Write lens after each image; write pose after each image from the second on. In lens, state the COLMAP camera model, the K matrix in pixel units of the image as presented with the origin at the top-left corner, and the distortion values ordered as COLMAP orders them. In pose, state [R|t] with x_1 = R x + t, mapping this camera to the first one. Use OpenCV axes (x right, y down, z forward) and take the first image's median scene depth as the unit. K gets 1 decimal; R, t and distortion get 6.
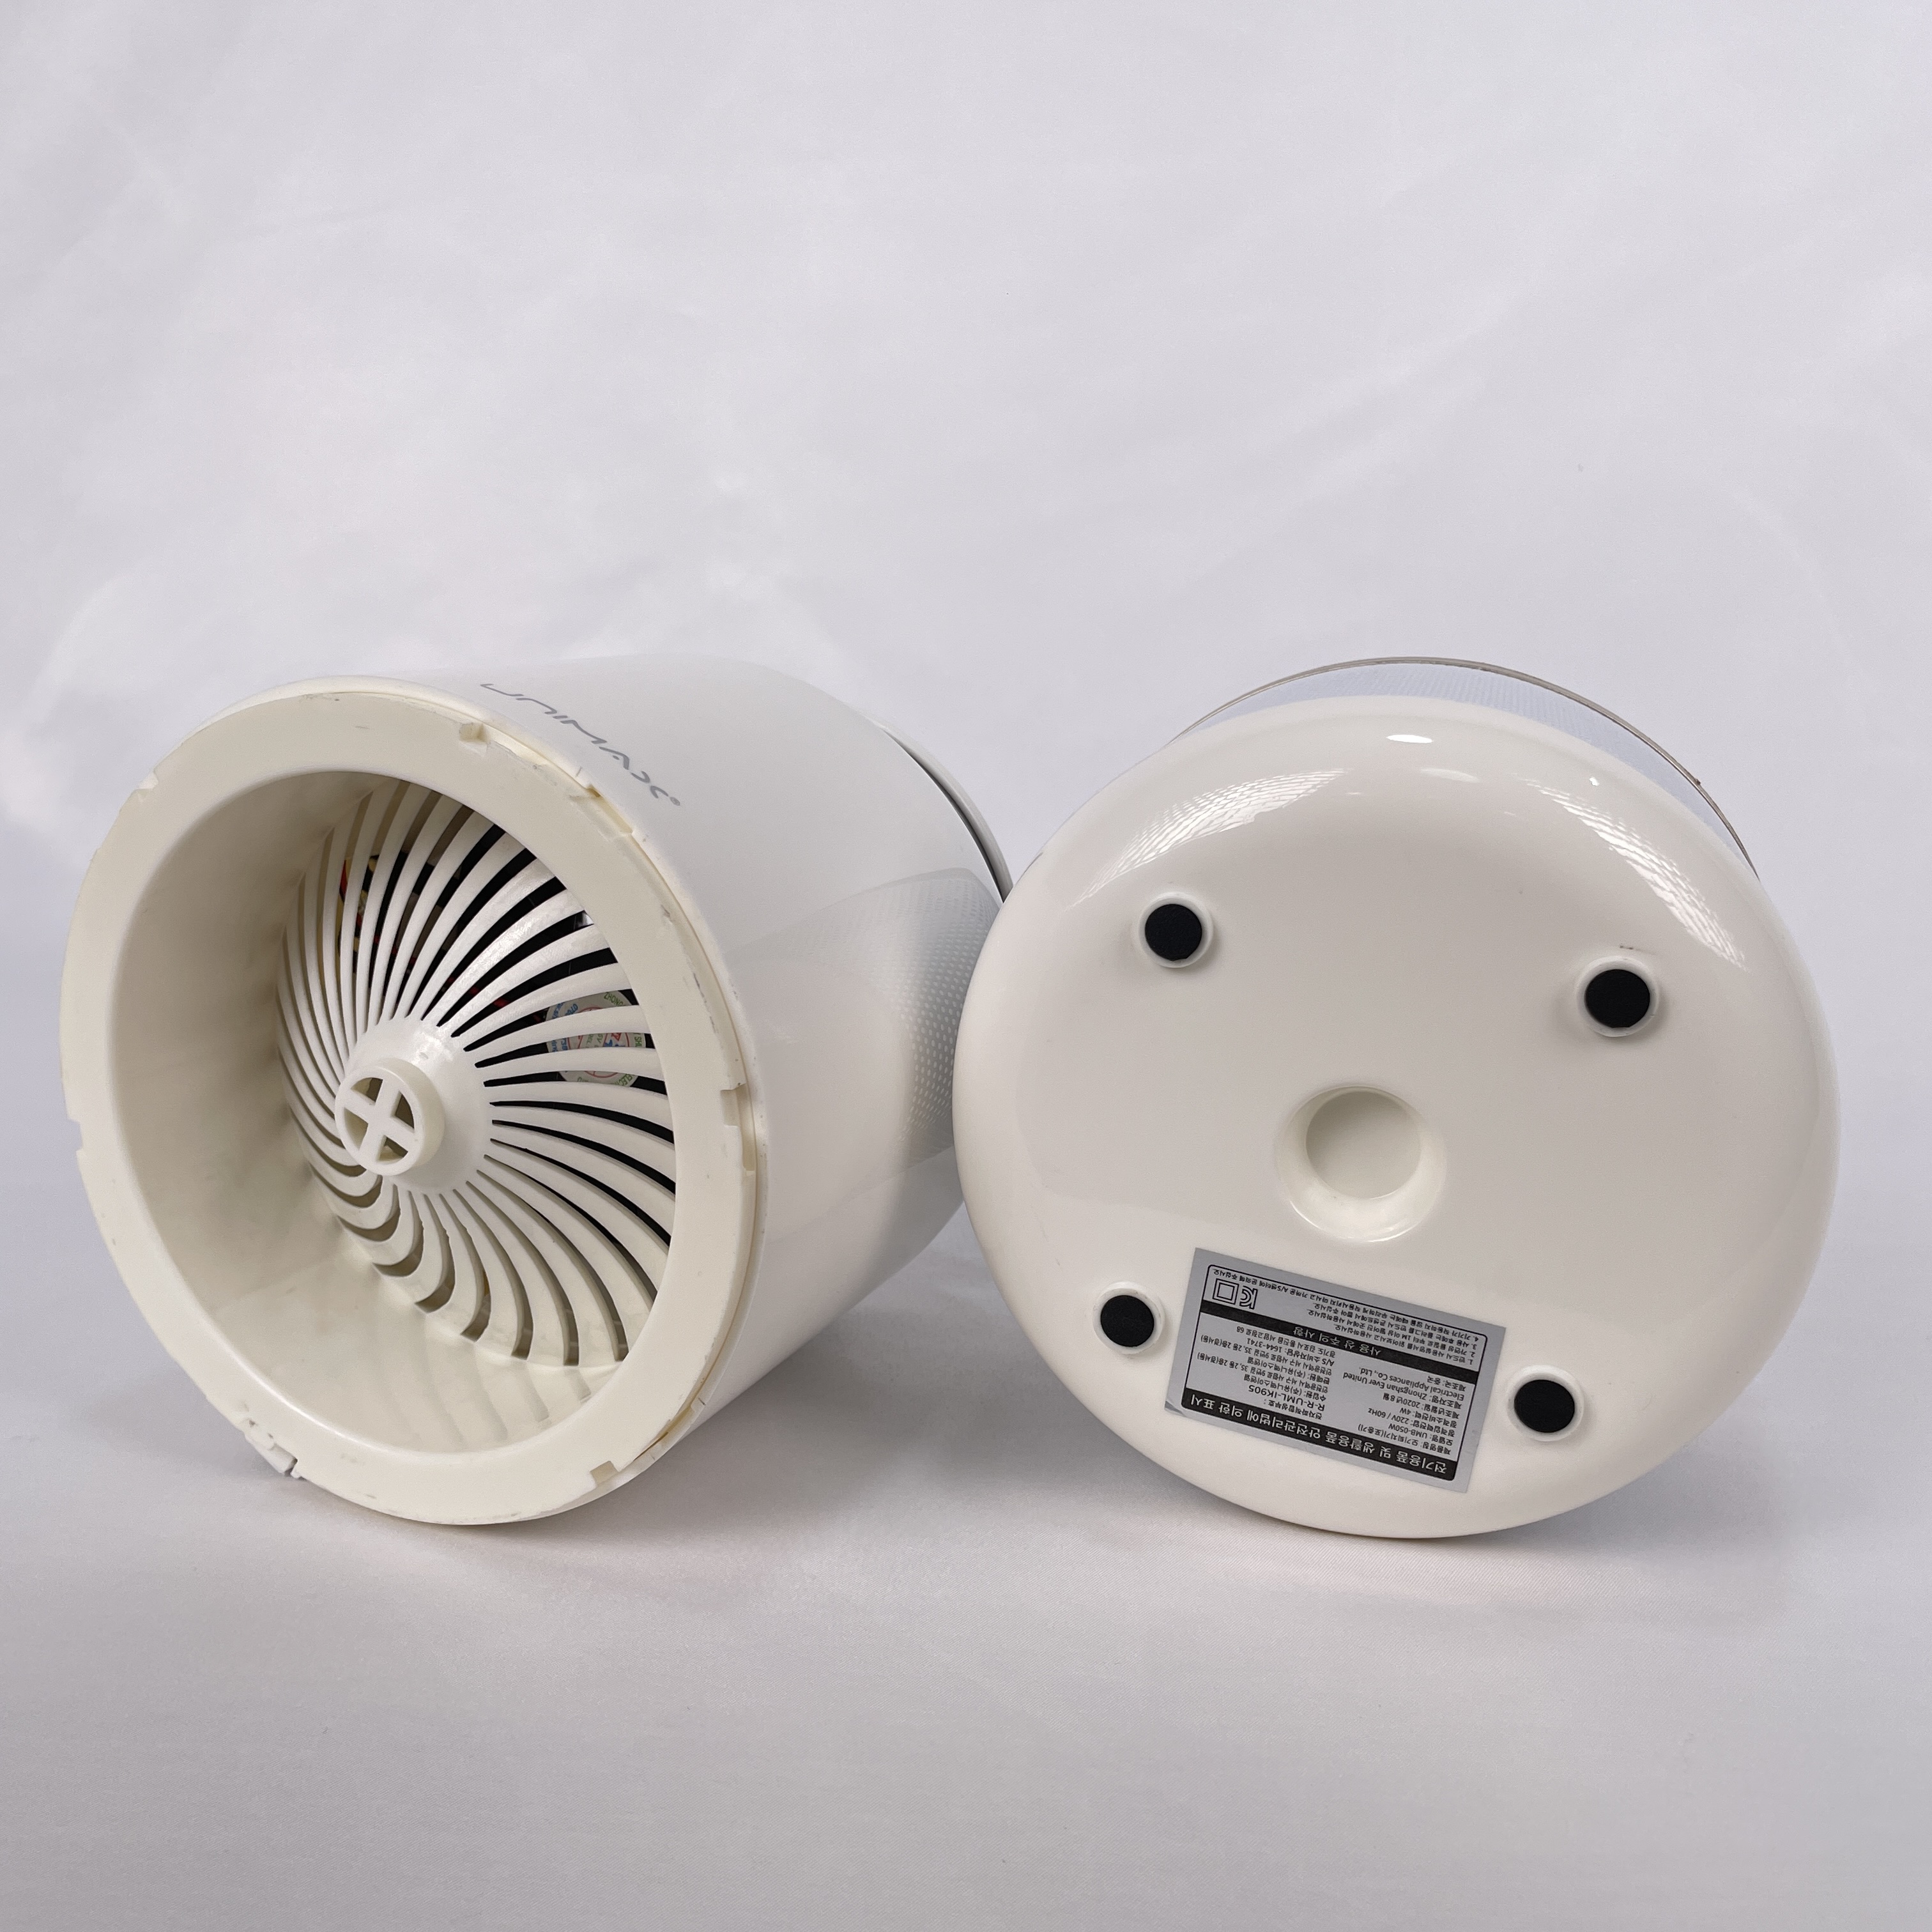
lens RADIAL K [[1881.6, 0, 966.0], [0, 1881.6, 966.0], [0, 0, 1]] dist [0.109791, -0.342009]
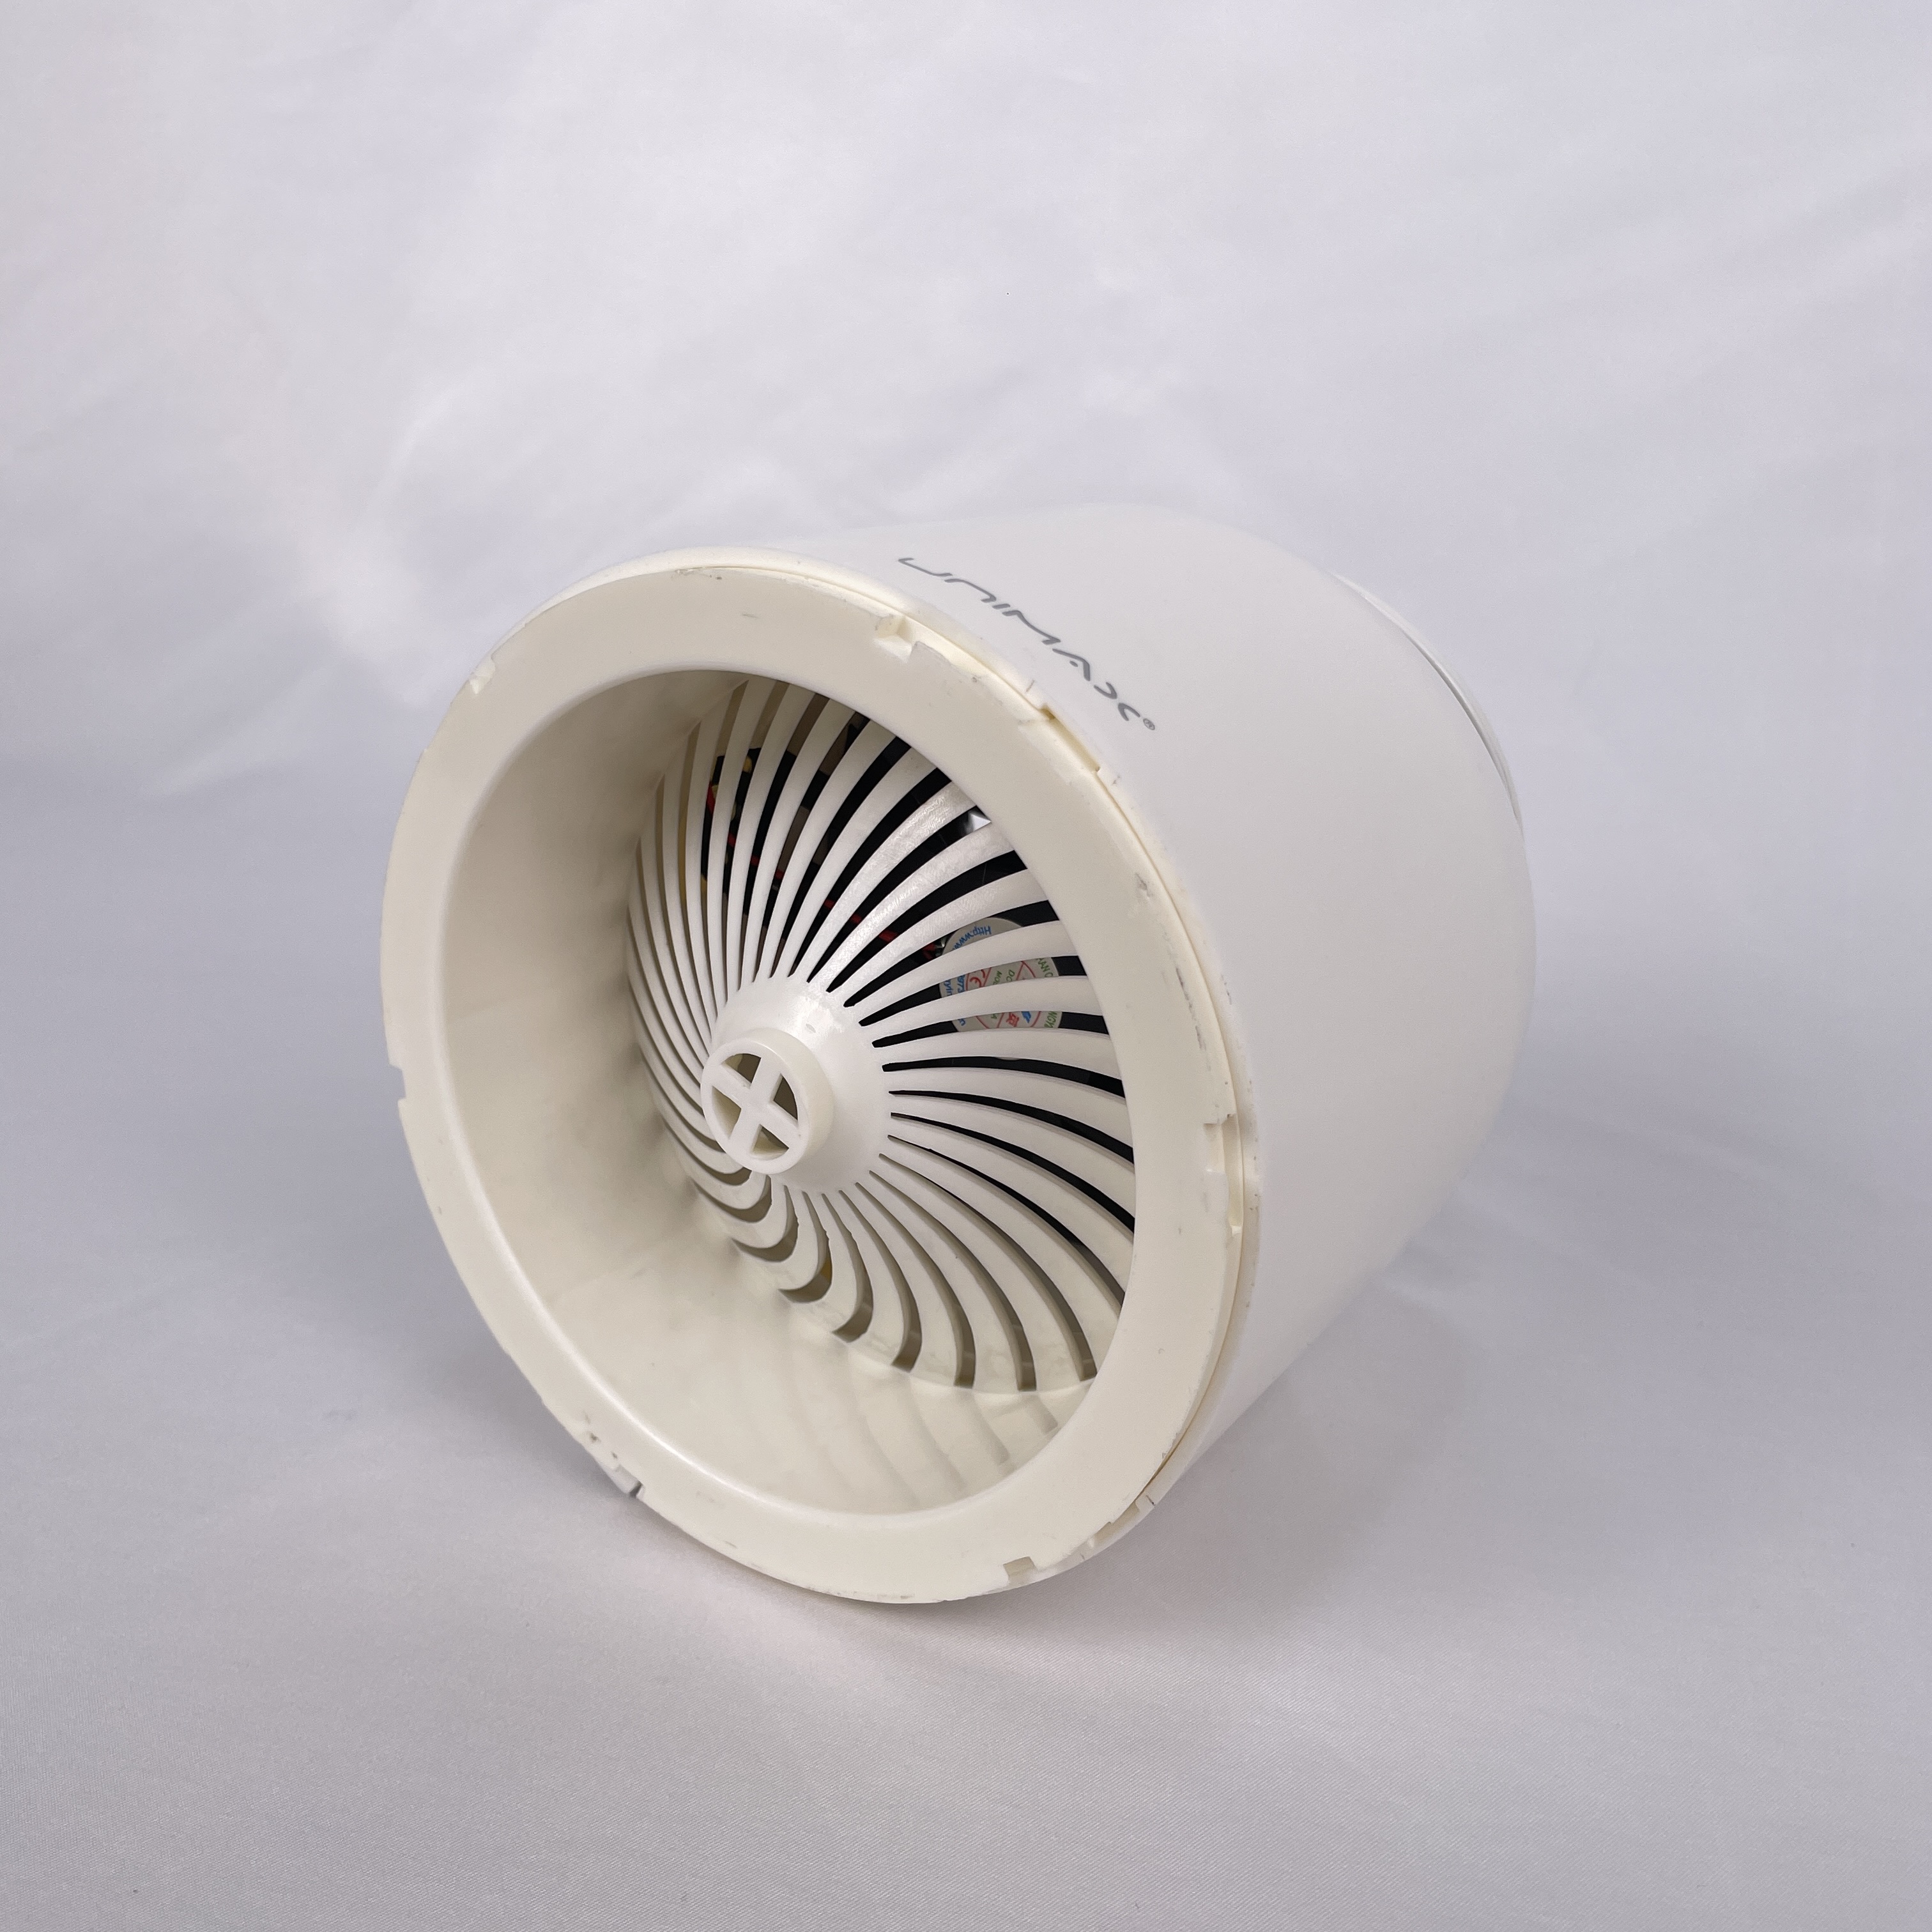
lens RADIAL K [[1881.6, 0, 966.0], [0, 1881.6, 966.0], [0, 0, 1]] dist [0.109791, -0.342009]
pose [[0.987510, 0.050565, -0.149224, -0.102716], [-0.035329, 0.994050, 0.103039, -0.062407], [0.153546, -0.096481, 0.983420, 0.227825]]
